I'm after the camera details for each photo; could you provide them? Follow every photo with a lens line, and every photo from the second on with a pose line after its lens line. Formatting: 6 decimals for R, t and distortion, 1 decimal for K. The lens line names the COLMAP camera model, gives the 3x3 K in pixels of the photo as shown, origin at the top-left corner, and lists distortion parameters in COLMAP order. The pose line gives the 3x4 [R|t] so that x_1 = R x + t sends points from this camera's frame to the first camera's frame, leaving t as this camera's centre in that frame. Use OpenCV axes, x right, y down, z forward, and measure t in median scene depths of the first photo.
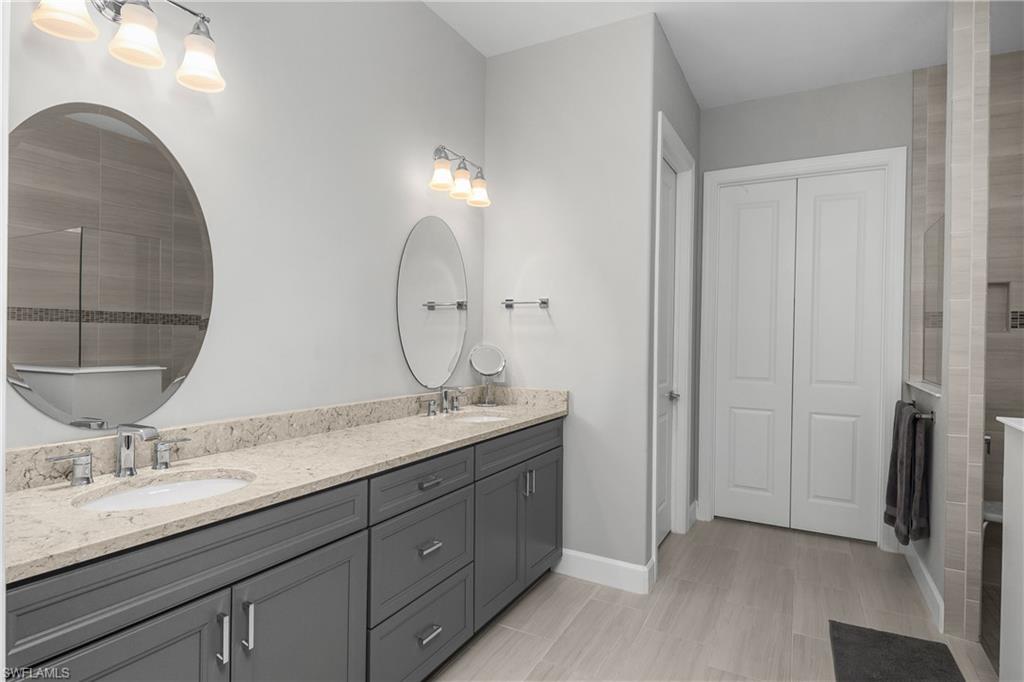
lens RADIAL K [[545.1, 0, 512.0], [0, 545.1, 341.0], [0, 0, 1]] dist [0.028220, -0.019724]
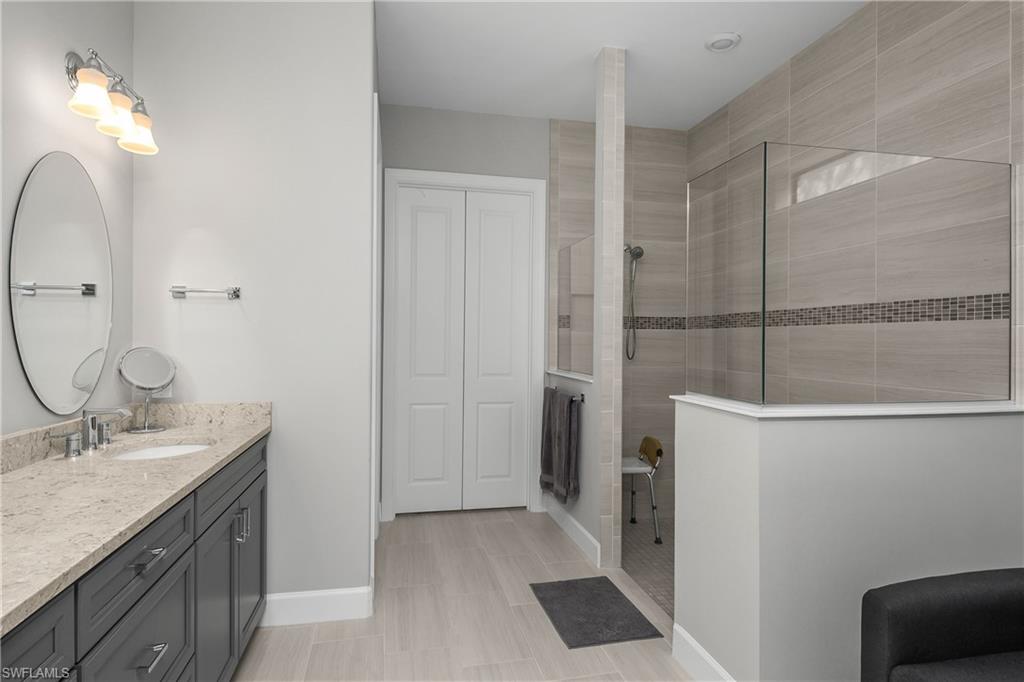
lens RADIAL K [[545.1, 0, 512.0], [0, 545.1, 341.0], [0, 0, 1]] dist [0.028220, -0.019724]
pose [[0.758969, -0.008784, 0.651068, -0.160085], [0.005597, 0.999960, 0.006967, -0.003621], [-0.651103, -0.001644, 0.758988, 0.141287]]
